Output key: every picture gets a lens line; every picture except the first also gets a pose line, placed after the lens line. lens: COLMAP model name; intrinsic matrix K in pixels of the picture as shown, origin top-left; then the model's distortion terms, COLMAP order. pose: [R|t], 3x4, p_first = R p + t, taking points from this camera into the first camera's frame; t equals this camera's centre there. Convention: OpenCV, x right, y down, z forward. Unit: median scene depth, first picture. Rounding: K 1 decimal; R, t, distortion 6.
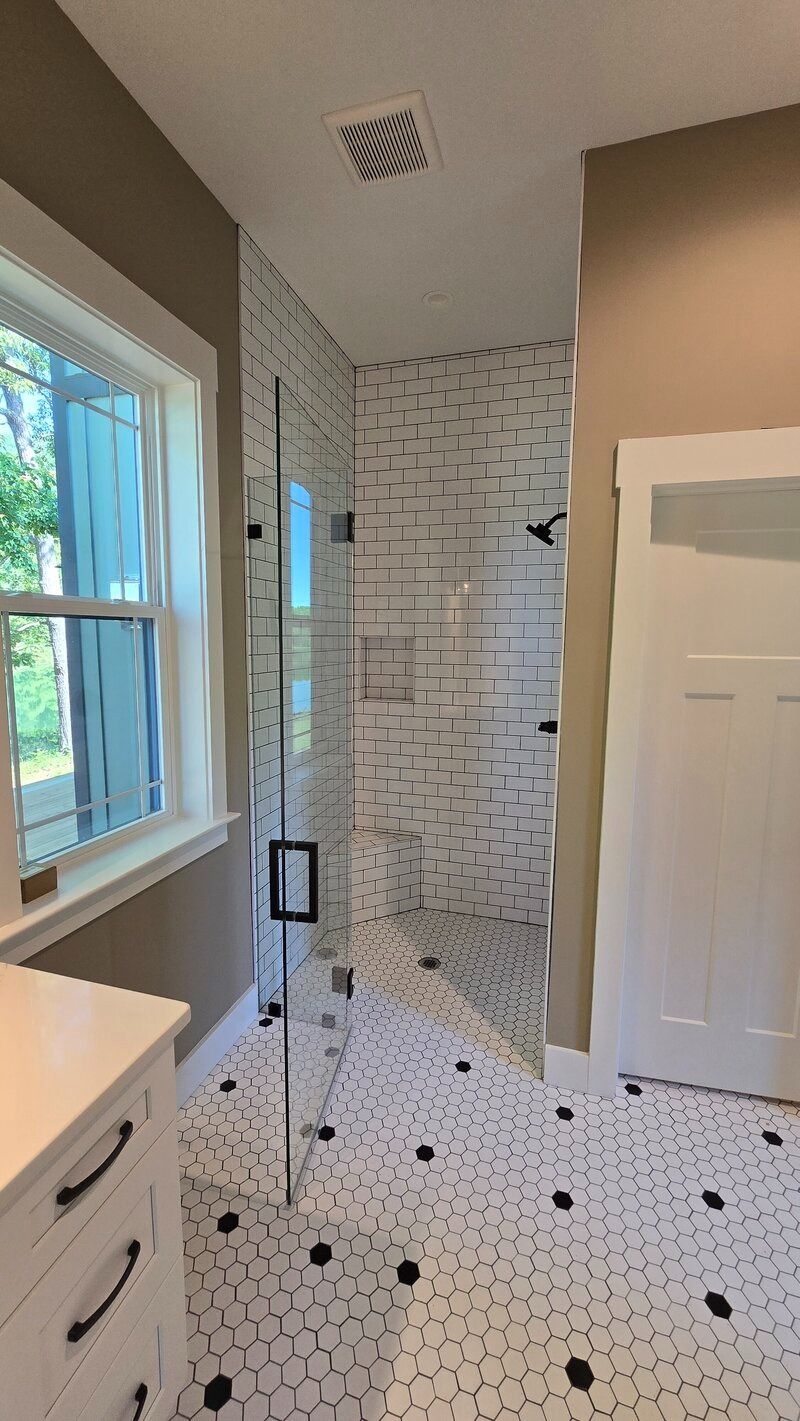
lens RADIAL K [[582.7, 0, 395.9], [0, 582.7, 708.7], [0, 0, 1]] dist [-0.000509, 0.000307]
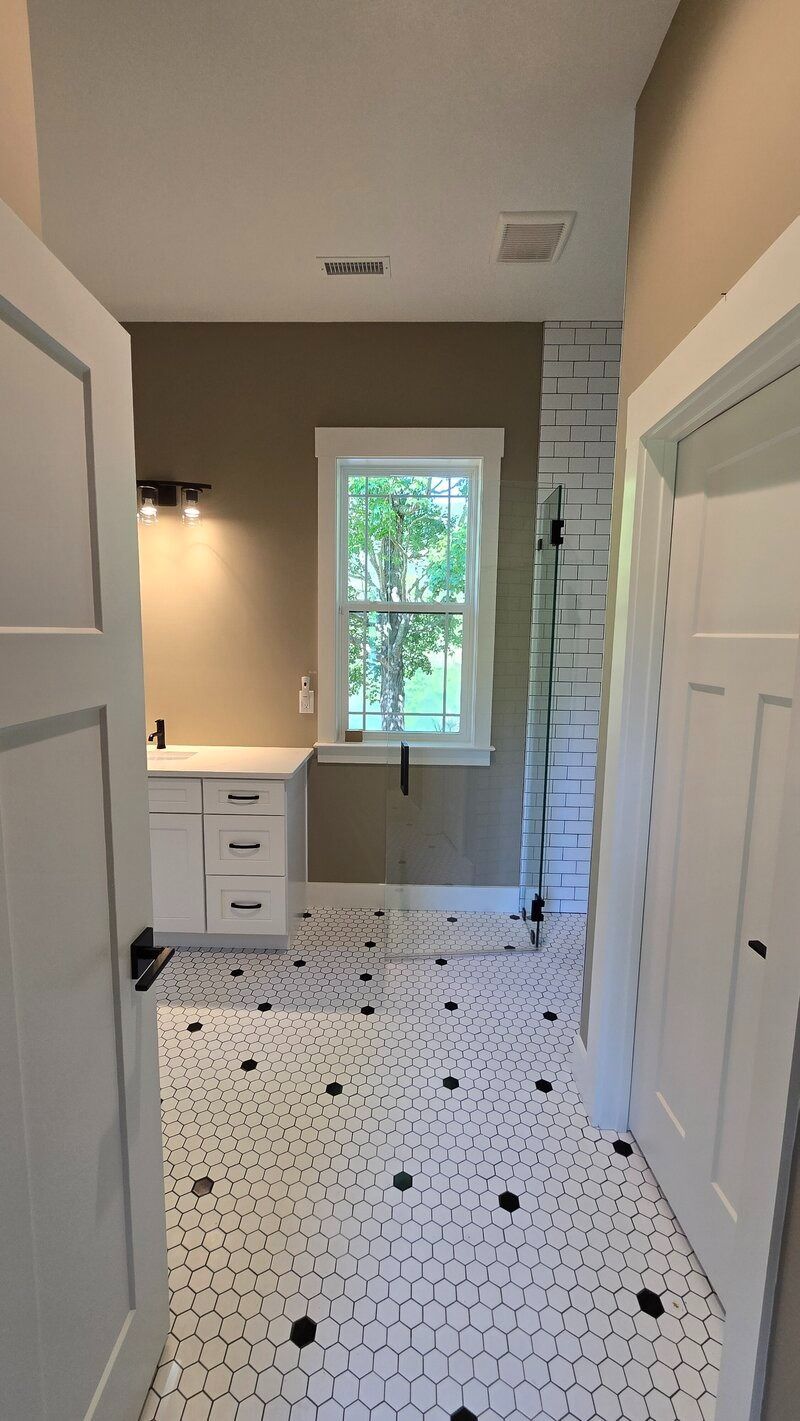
lens RADIAL K [[582.7, 0, 395.9], [0, 582.7, 708.7], [0, 0, 1]] dist [-0.000509, 0.000307]
pose [[0.258409, 0.117874, -0.958817, 1.208413], [-0.128267, 0.987926, 0.086884, -0.009817], [0.957482, 0.100533, 0.270409, 0.446312]]
